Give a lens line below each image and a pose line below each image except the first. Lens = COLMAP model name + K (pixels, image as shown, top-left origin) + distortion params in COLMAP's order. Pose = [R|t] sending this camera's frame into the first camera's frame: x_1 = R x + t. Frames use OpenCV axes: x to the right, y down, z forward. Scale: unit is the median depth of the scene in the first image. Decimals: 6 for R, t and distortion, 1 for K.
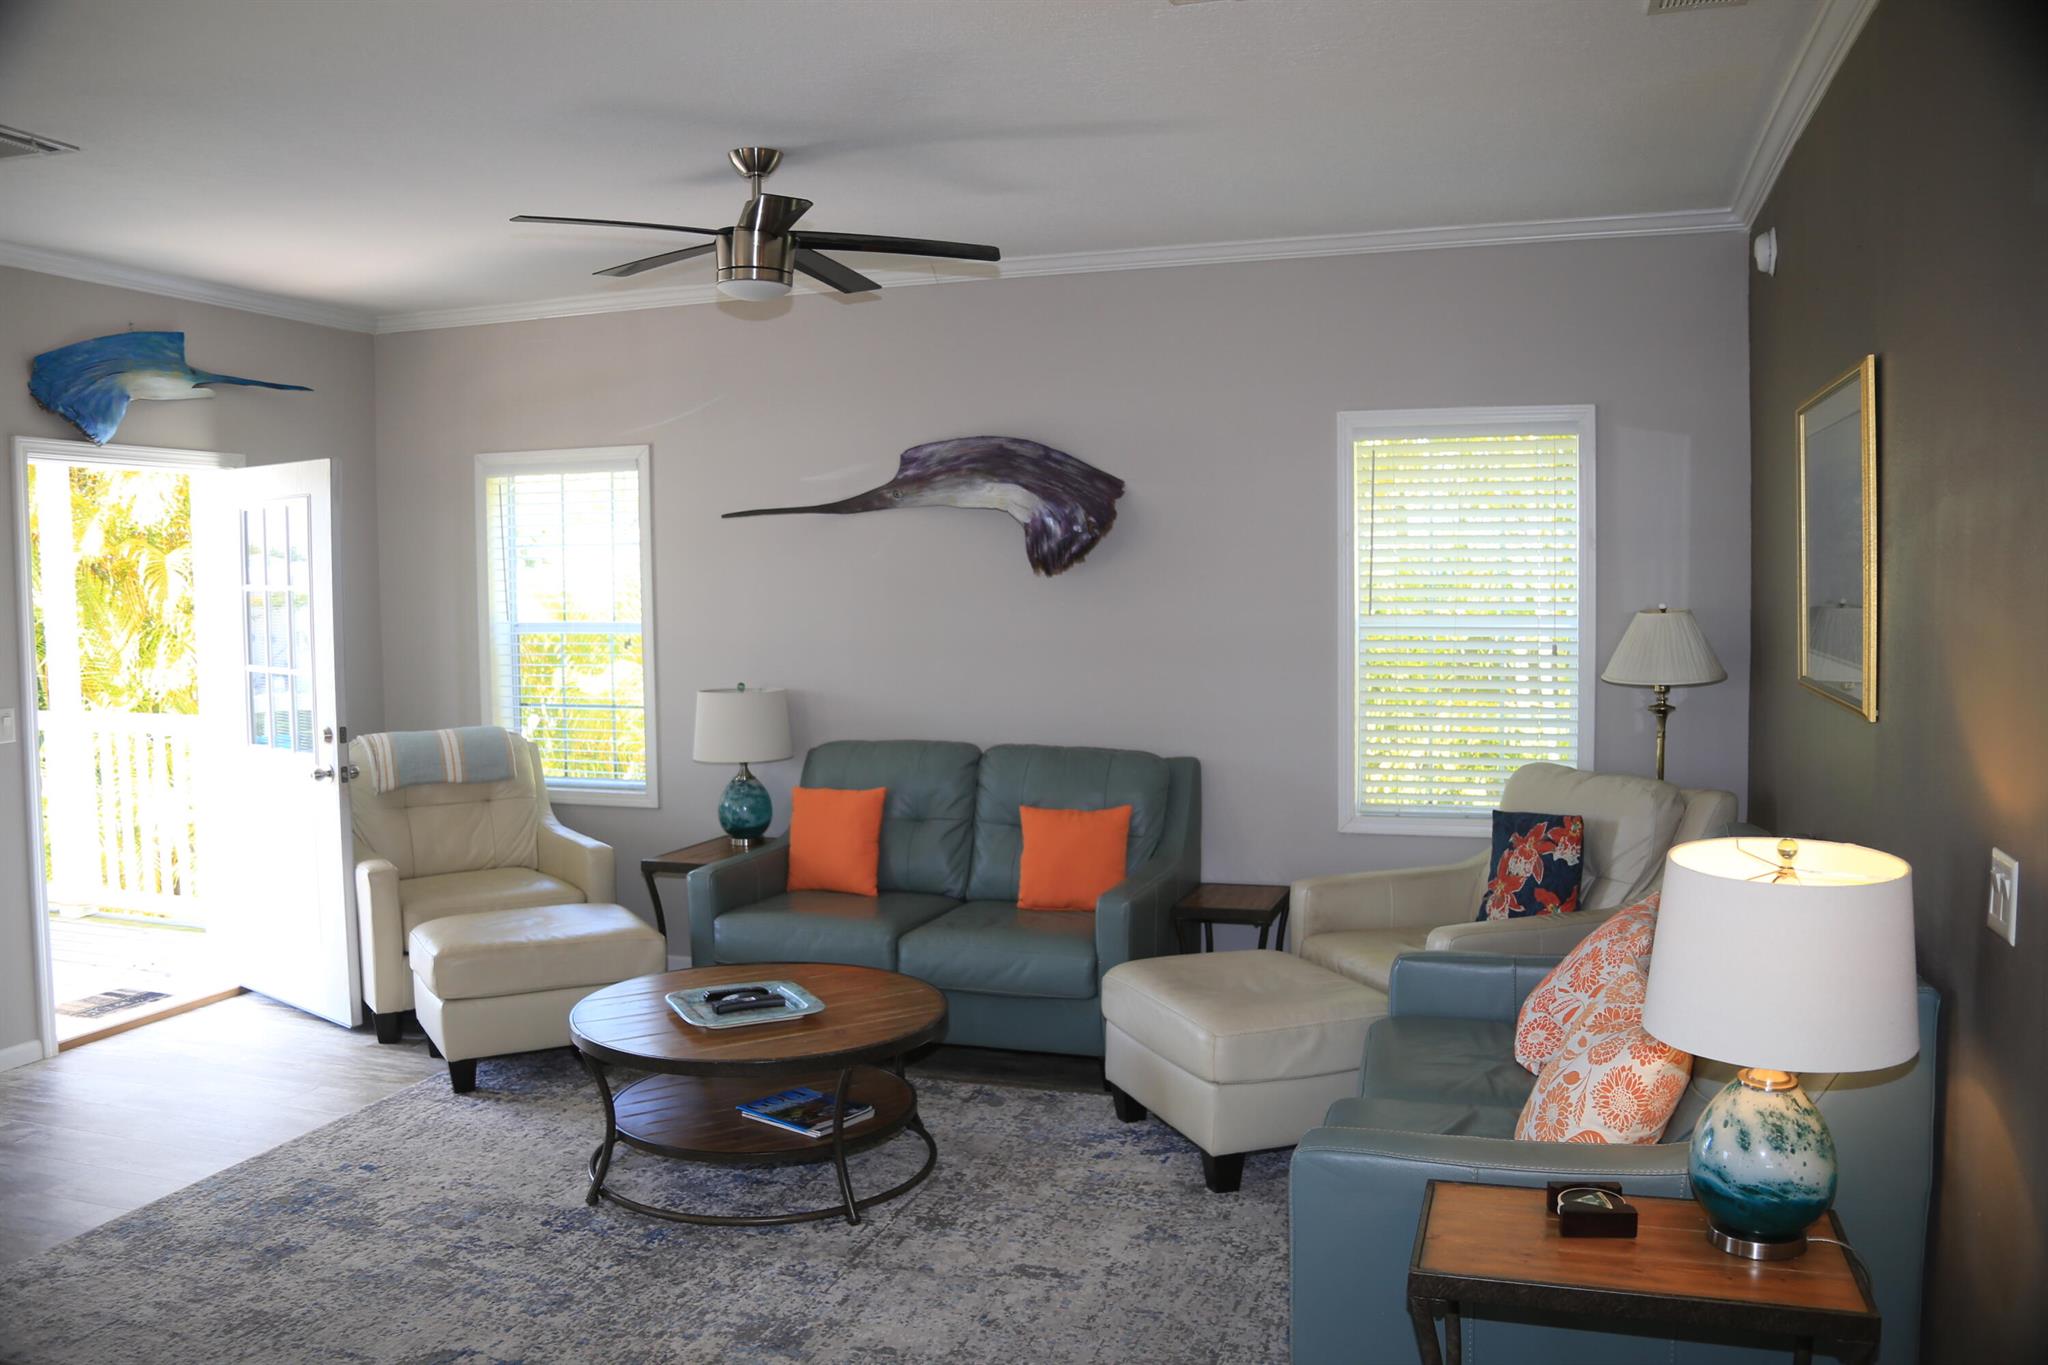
lens RADIAL K [[1589.0, 0, 999.8], [0, 1589.0, 690.5], [0, 0, 1]] dist [-0.151648, 0.113607]
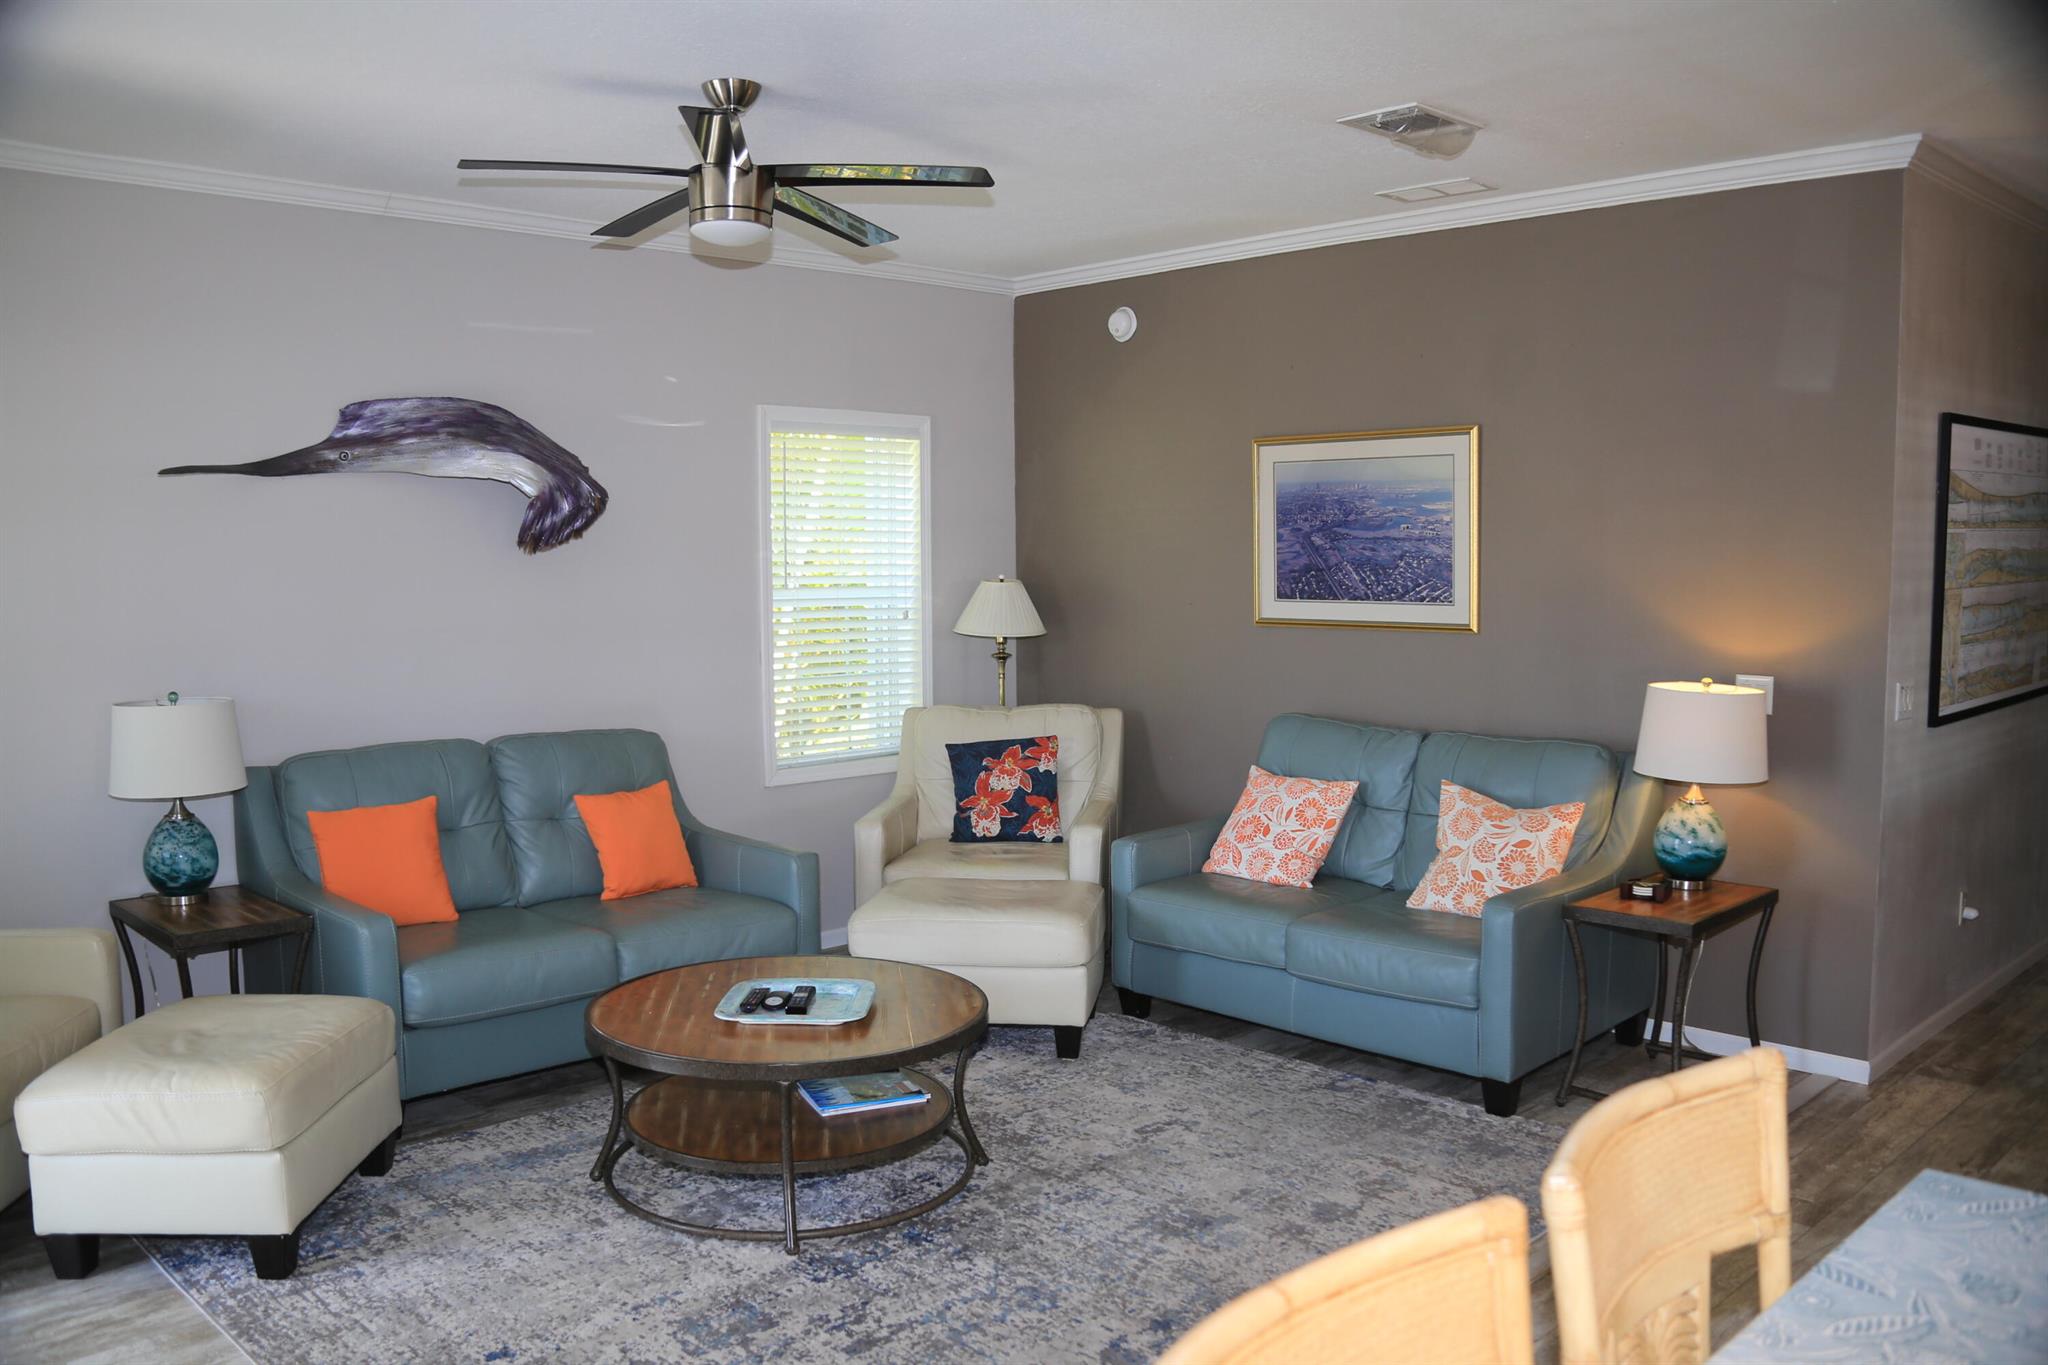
lens RADIAL K [[1589.0, 0, 999.8], [0, 1589.0, 690.5], [0, 0, 1]] dist [-0.151648, 0.113607]
pose [[0.479022, -0.064174, 0.875454, -0.703319], [0.062915, 0.997269, 0.038679, -0.010425], [-0.875545, 0.036551, 0.481752, 0.337727]]
